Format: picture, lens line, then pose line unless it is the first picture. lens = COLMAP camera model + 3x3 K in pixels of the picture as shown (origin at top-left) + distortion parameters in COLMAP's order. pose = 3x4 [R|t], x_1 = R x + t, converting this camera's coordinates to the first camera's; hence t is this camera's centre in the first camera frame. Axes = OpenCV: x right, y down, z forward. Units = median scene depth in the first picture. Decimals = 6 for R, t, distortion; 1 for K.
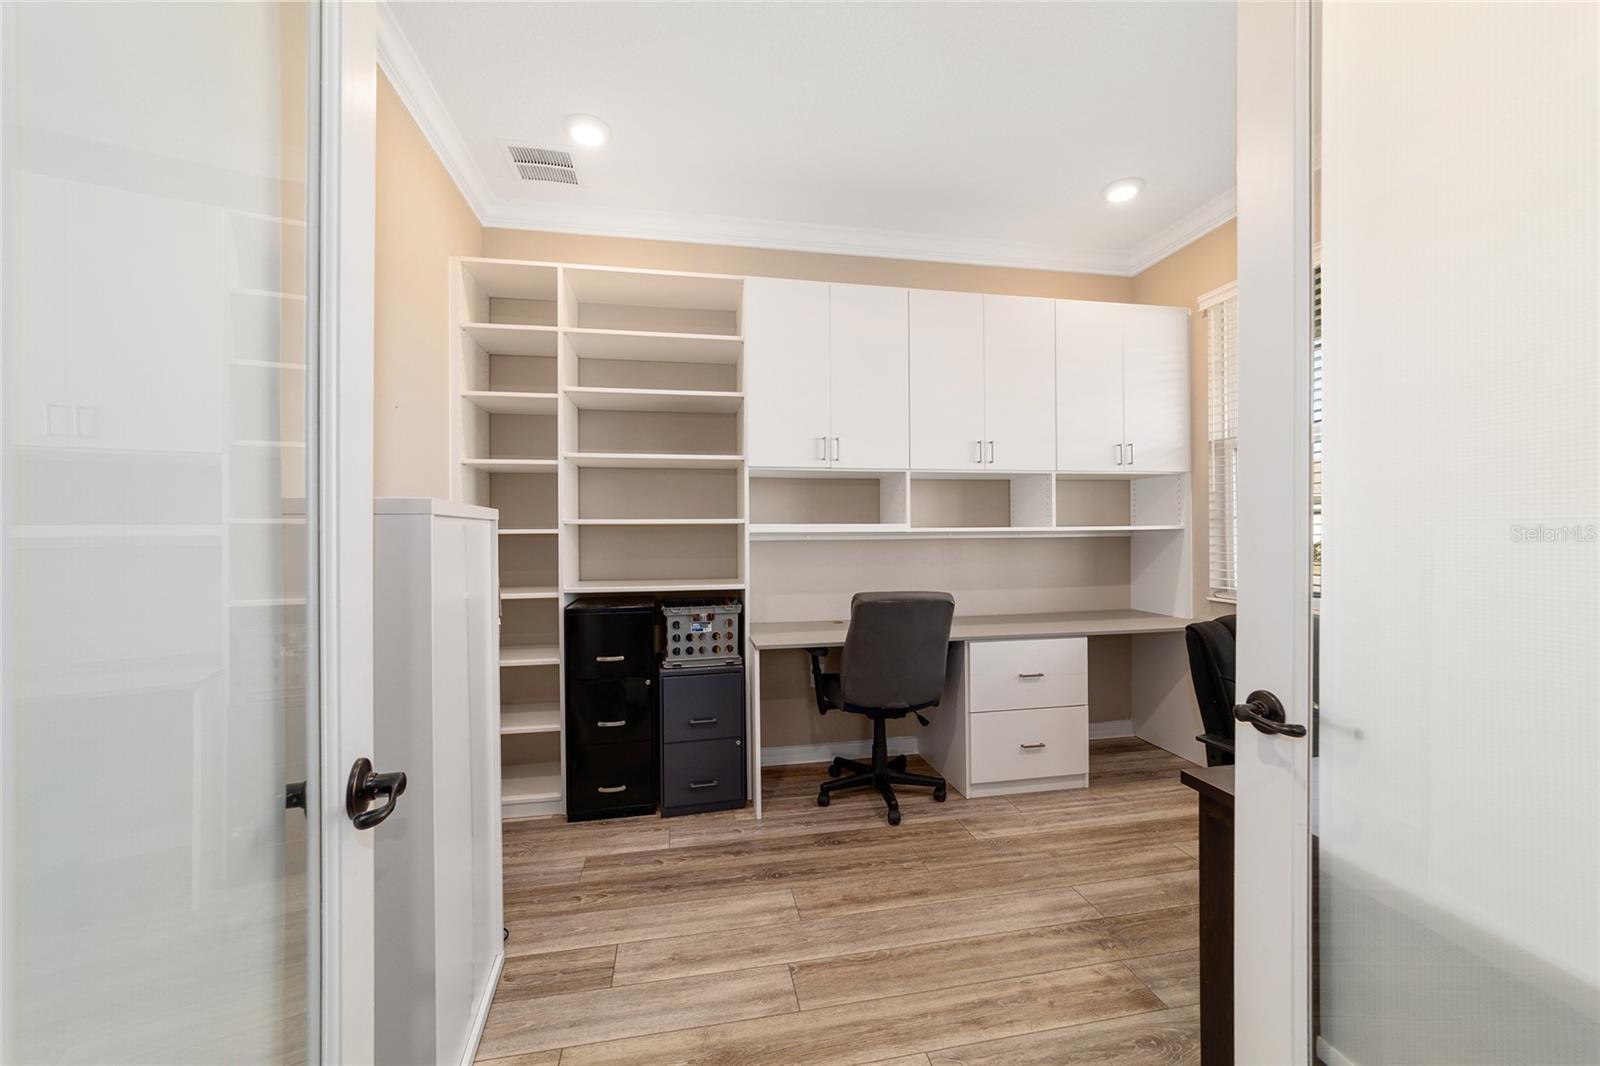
lens RADIAL K [[614.4, 0, 794.2], [0, 614.4, 534.4], [0, 0, 1]] dist [-0.016098, 0.007227]
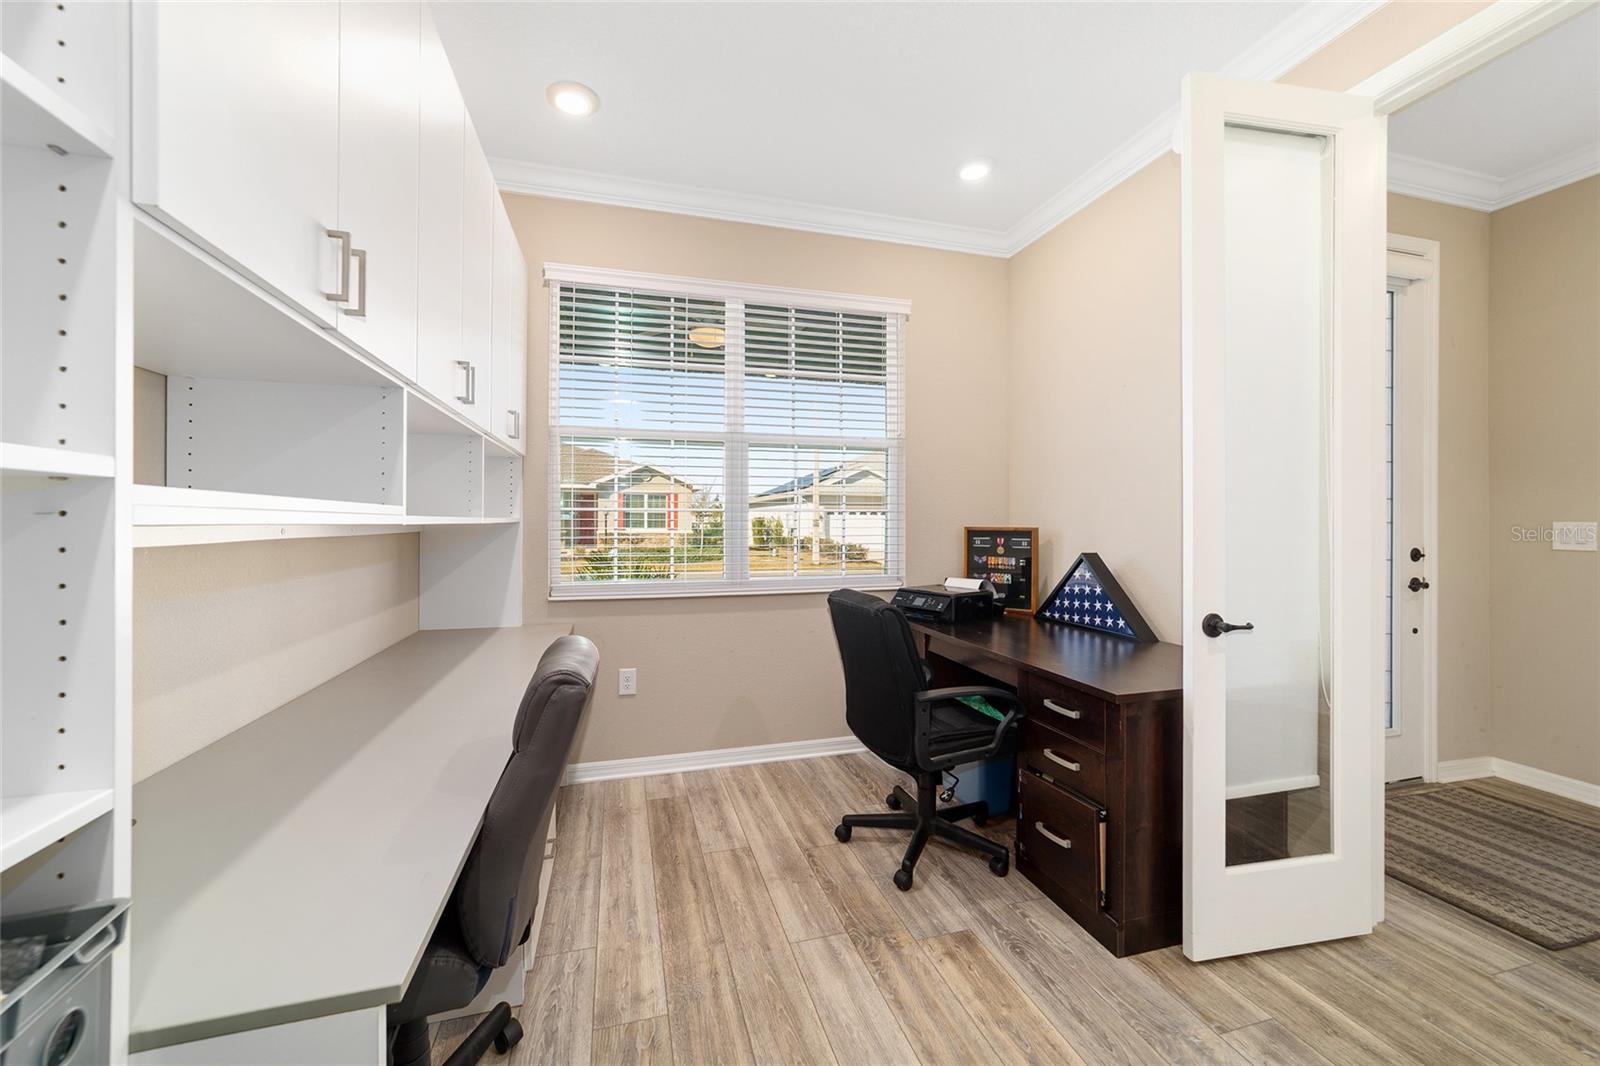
lens RADIAL K [[614.4, 0, 793.2], [0, 614.4, 530.1], [0, 0, 1]] dist [-0.016098, 0.007227]
pose [[-0.102443, -0.003332, 0.994733, -0.362105], [-0.001100, 0.999994, 0.003236, -0.003368], [-0.994738, -0.000763, -0.102446, 0.996915]]
